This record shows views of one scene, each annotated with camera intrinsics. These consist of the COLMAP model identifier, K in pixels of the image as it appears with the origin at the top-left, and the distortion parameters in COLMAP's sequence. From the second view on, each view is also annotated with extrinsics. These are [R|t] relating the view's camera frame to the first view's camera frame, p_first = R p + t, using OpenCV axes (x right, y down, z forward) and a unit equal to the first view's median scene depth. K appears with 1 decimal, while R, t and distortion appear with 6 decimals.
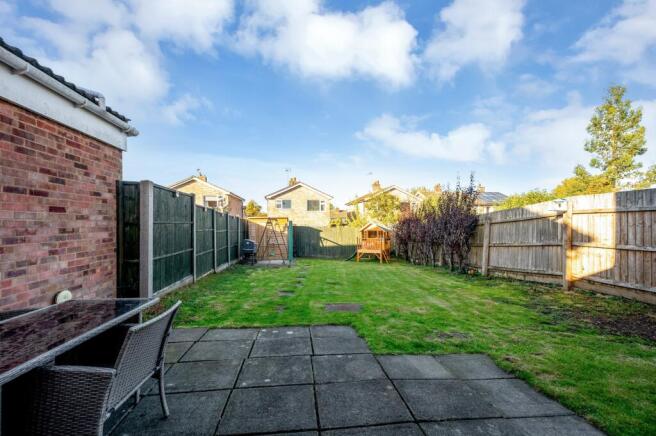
lens RADIAL K [[261.5, 0, 330.7], [0, 261.5, 222.4], [0, 0, 1]] dist [0.003867, -0.000456]
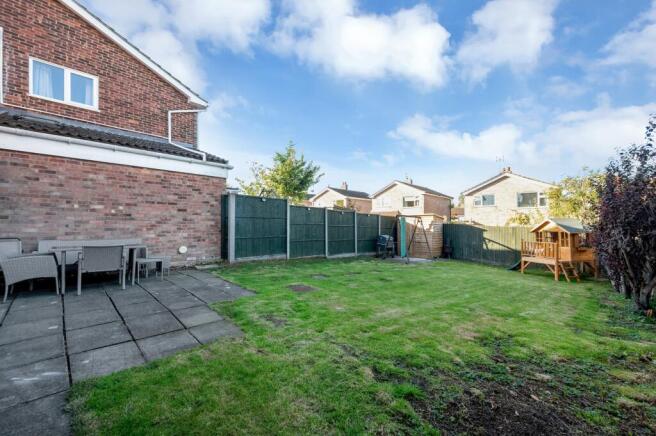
lens RADIAL K [[261.5, 0, 332.8], [0, 261.5, 216.3], [0, 0, 1]] dist [0.003867, -0.000456]
pose [[0.634221, -0.012919, -0.773044, 1.172509], [-0.005328, 0.999764, -0.021080, 0.033907], [0.773133, 0.017489, 0.634003, 0.427281]]
